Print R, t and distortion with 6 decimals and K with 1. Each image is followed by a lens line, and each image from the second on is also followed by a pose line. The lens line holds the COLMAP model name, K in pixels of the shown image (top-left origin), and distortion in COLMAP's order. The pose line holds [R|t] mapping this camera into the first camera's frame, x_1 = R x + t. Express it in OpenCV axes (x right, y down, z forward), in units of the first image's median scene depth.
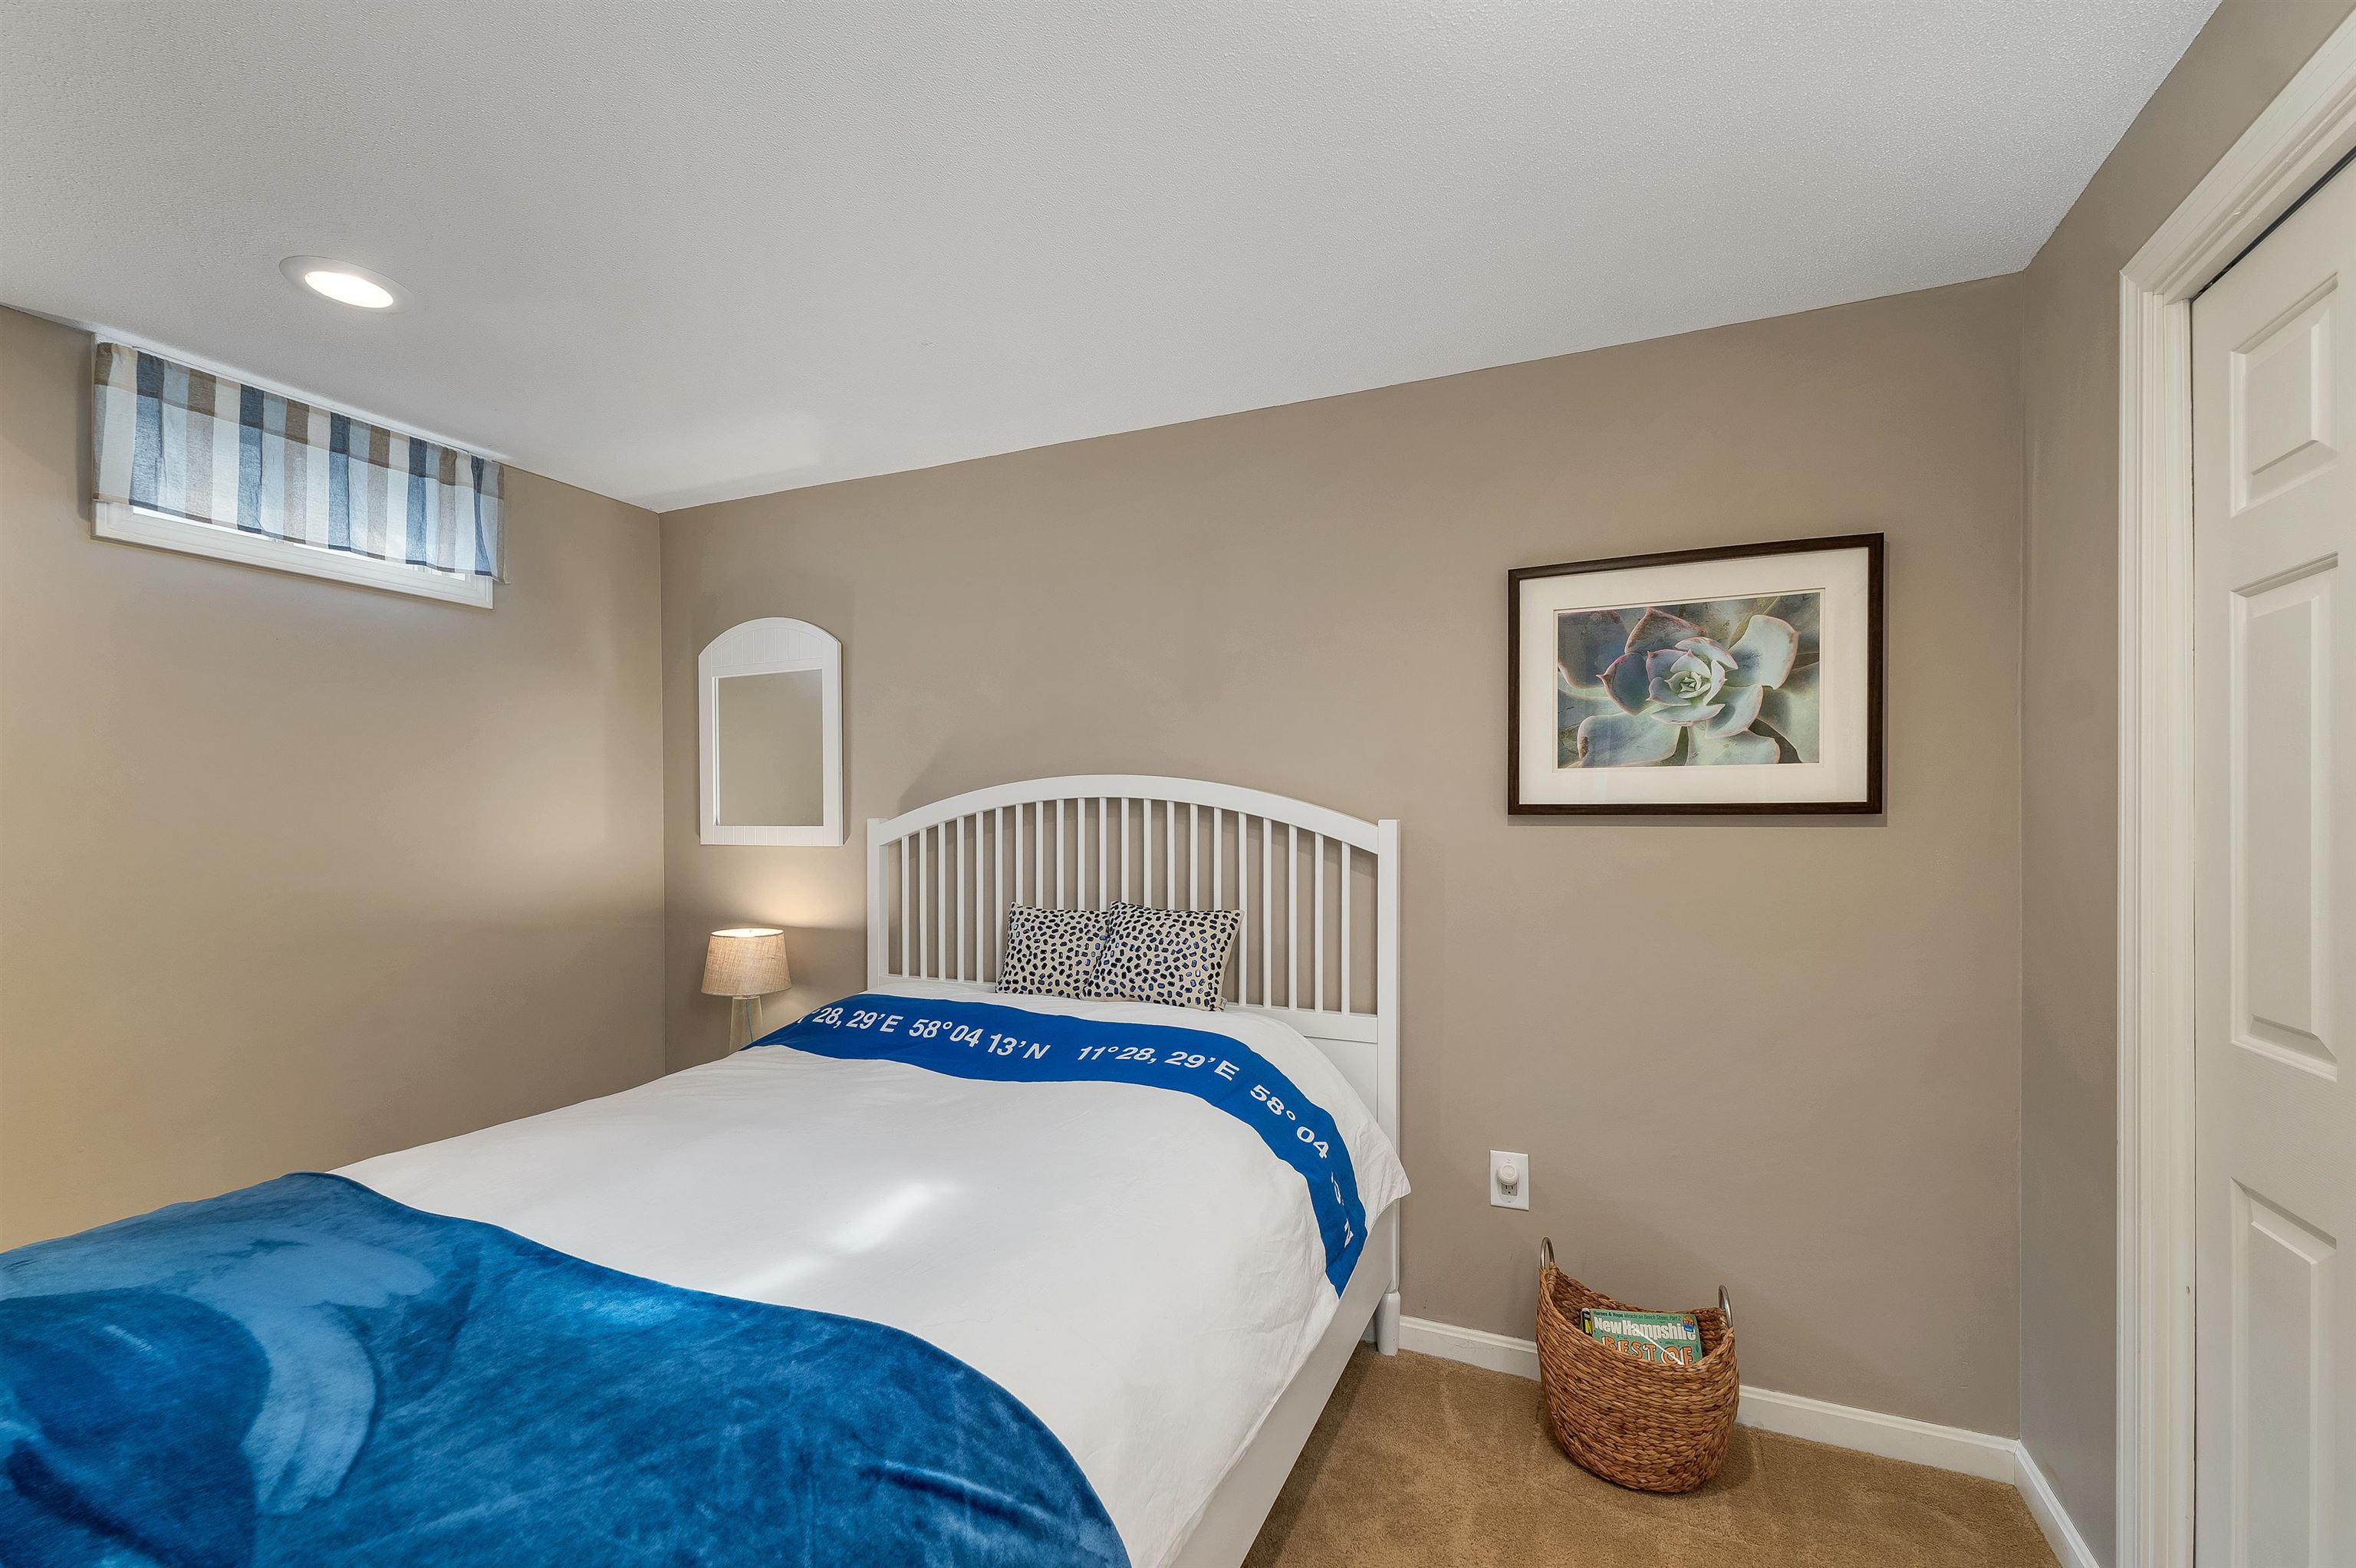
lens RADIAL K [[1010.2, 0, 1168.7], [0, 1010.2, 809.3], [0, 0, 1]] dist [0.004251, 0.001033]
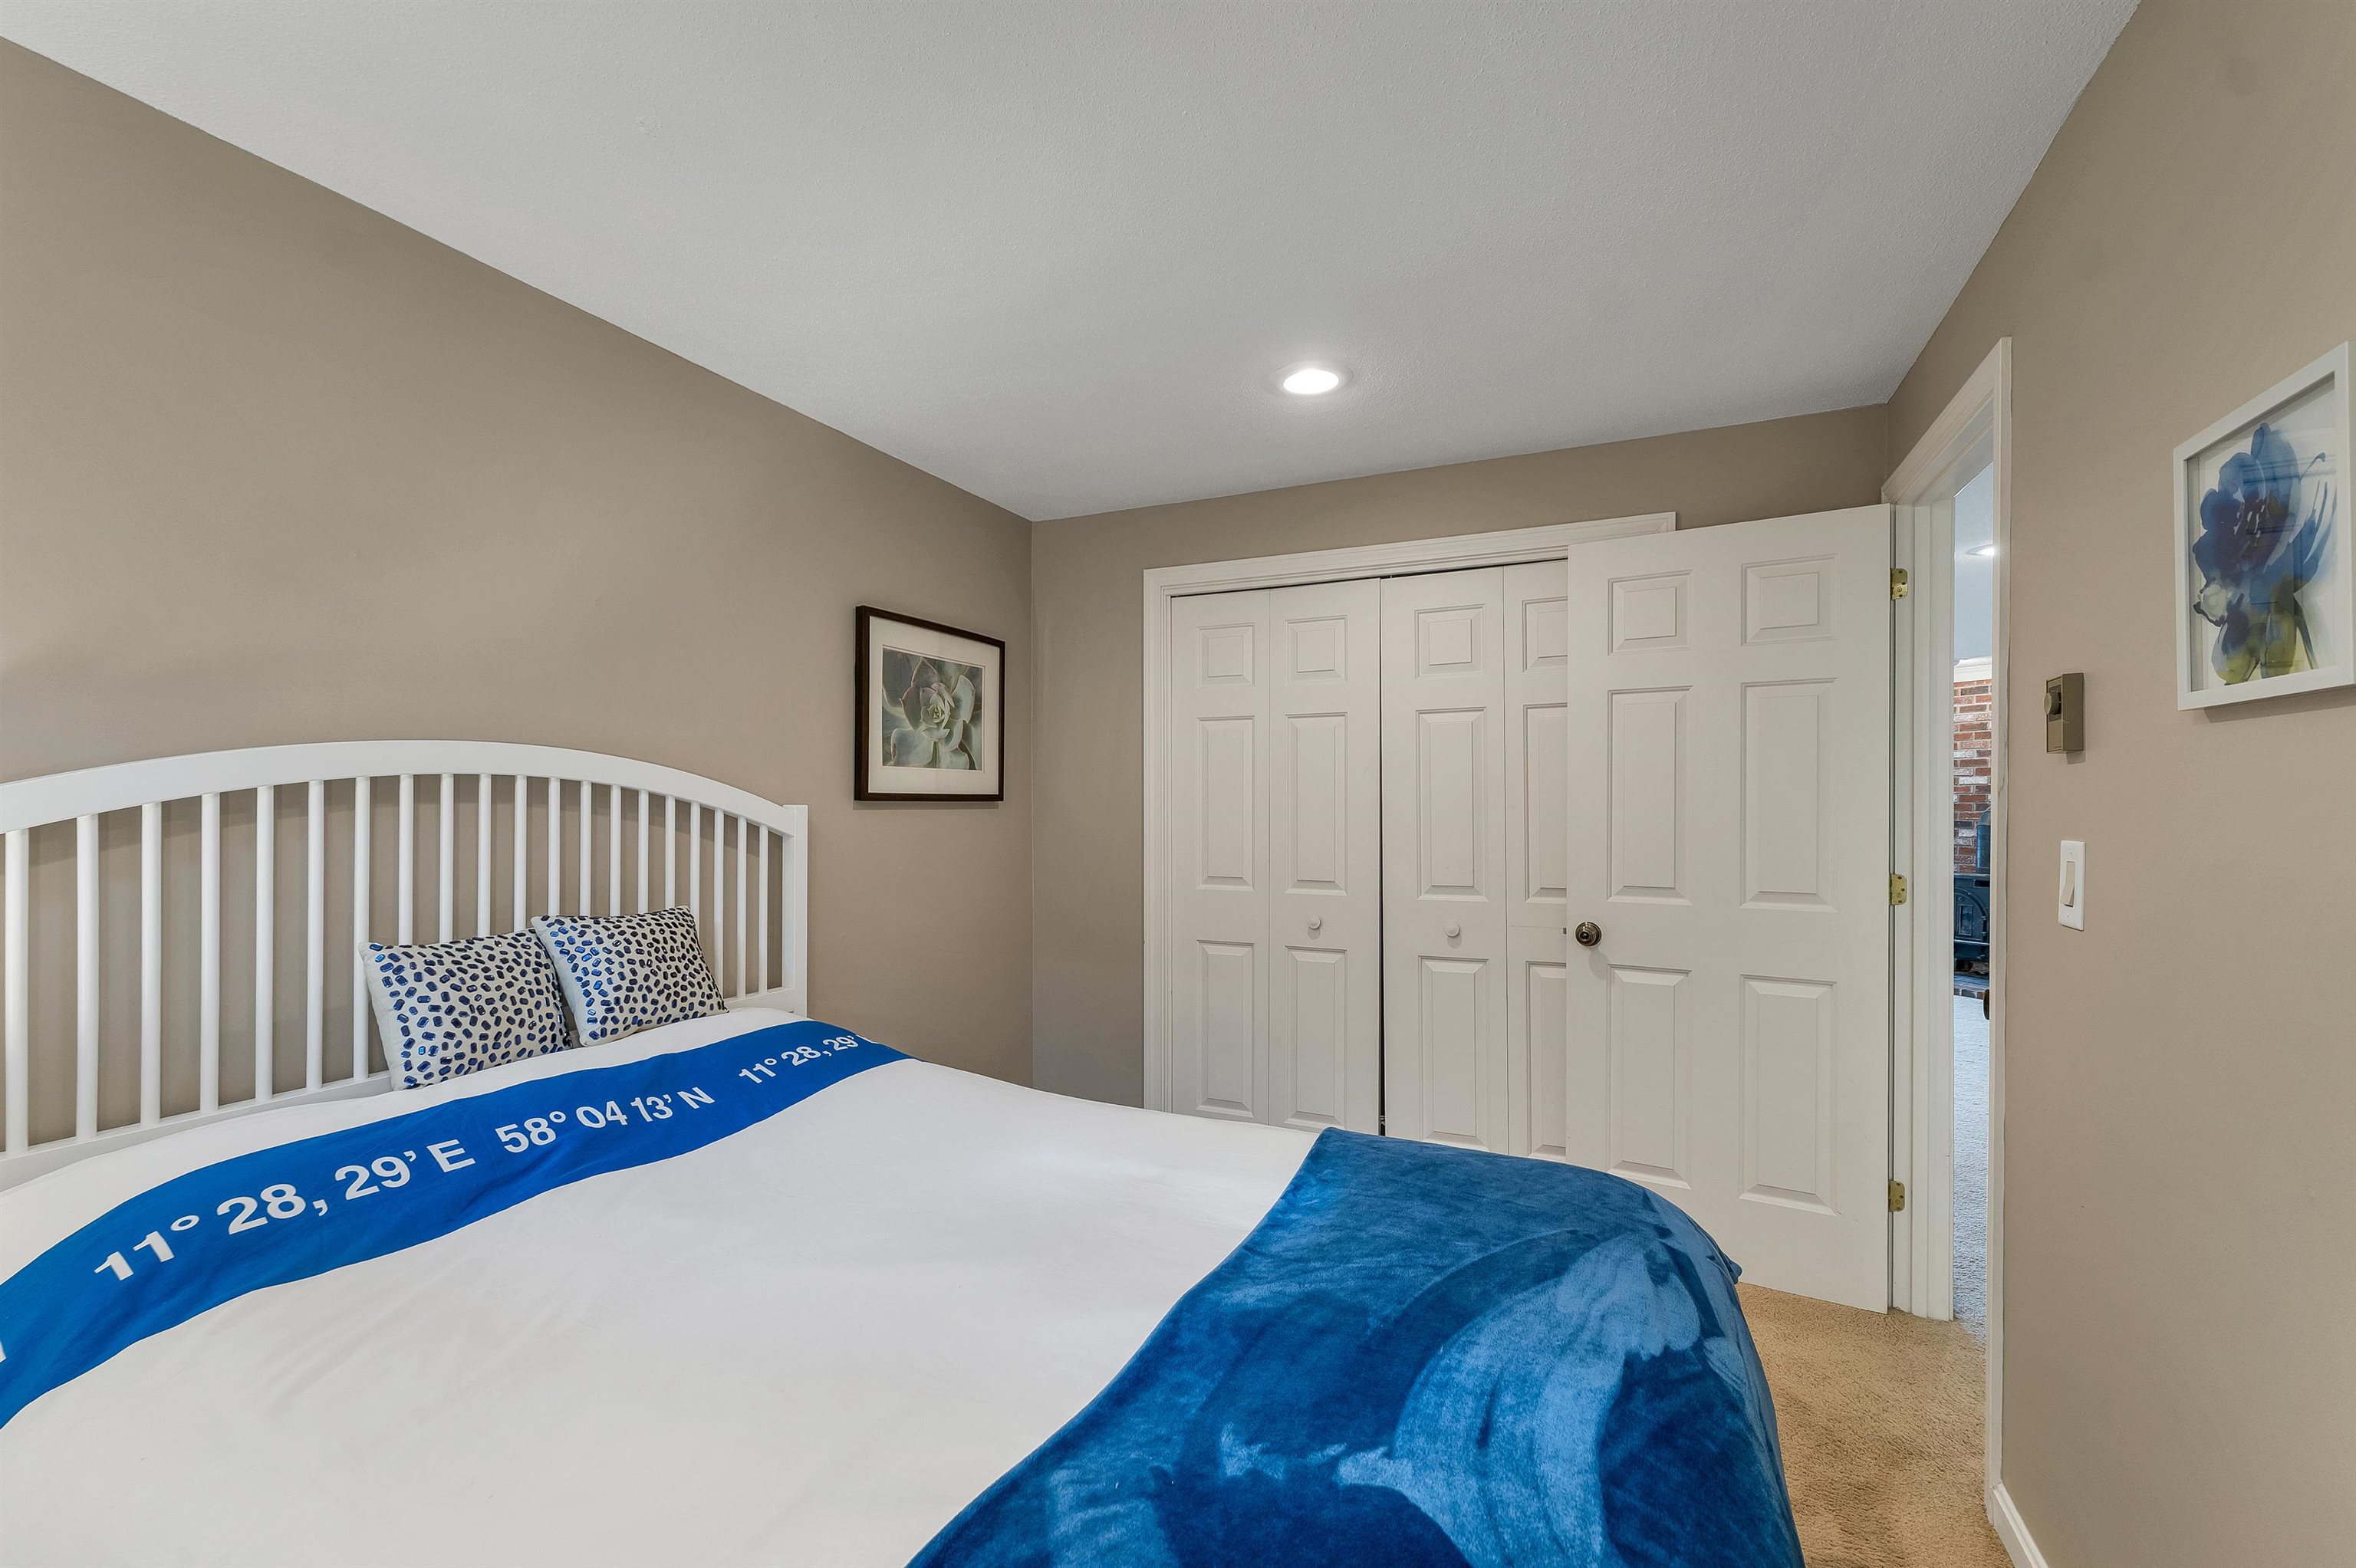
lens RADIAL K [[1010.2, 0, 1166.4], [0, 1010.2, 797.4], [0, 0, 1]] dist [0.004251, 0.001033]
pose [[-0.002751, 0.007222, 0.999970, -0.917374], [-0.007154, 0.999948, -0.007242, 0.007357], [-0.999971, -0.007173, -0.002700, 0.629471]]
